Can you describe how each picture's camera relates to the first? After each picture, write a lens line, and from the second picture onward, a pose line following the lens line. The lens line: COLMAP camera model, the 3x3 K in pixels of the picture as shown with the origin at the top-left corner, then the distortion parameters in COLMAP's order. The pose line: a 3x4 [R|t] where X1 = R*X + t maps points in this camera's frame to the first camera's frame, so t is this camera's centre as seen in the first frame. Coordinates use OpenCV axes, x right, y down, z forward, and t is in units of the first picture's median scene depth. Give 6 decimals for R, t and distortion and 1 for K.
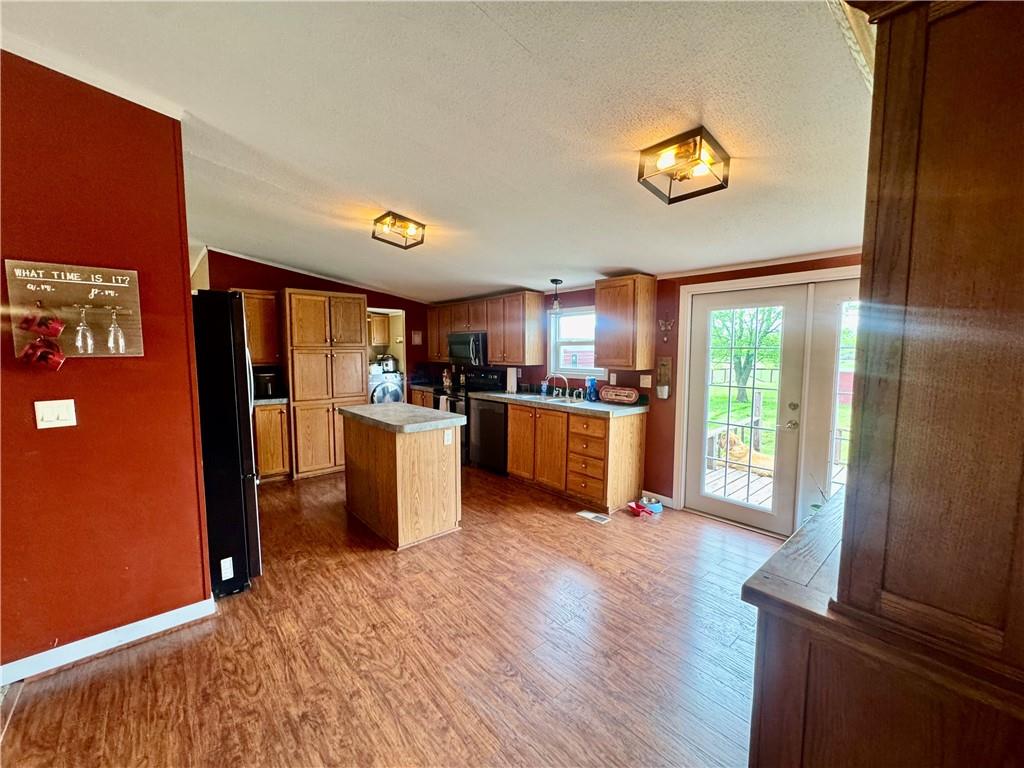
lens RADIAL K [[410.6, 0, 513.4], [0, 410.6, 384.9], [0, 0, 1]] dist [0.002449, 0.000354]
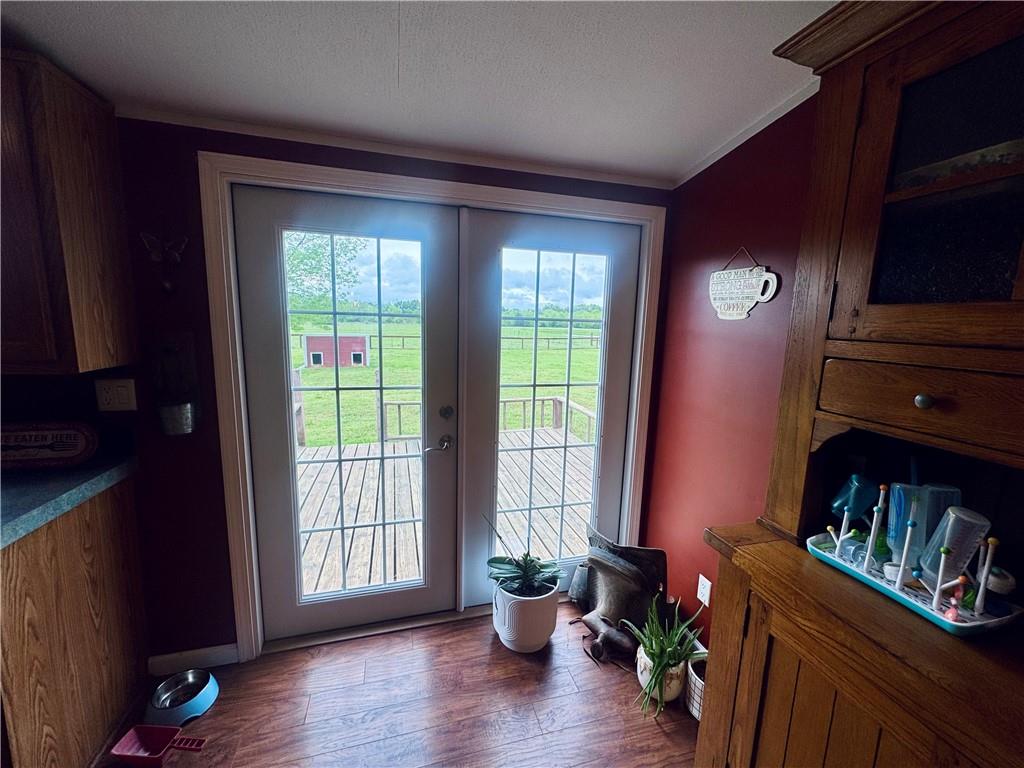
lens RADIAL K [[410.6, 0, 513.3], [0, 410.6, 384.0], [0, 0, 1]] dist [0.002449, 0.000354]
pose [[0.433369, -0.121920, 0.892932, 0.162161], [0.049258, 0.992530, 0.111612, -0.048716], [-0.899870, -0.004385, 0.436137, 0.574388]]
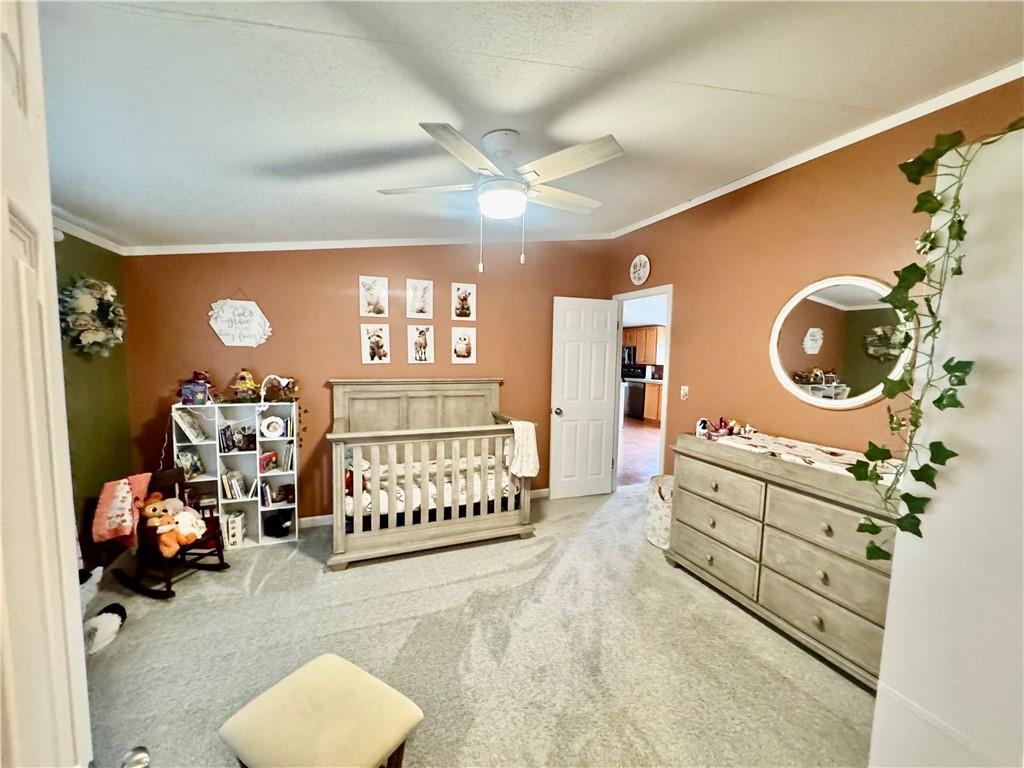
lens RADIAL K [[410.6, 0, 511.6], [0, 410.6, 385.0], [0, 0, 1]] dist [0.002449, 0.000354]
pose [[0.944467, 0.052504, -0.324386, 0.013545], [-0.053598, 0.998547, 0.005567, 0.059544], [0.324207, 0.012129, 0.945909, -0.844625]]
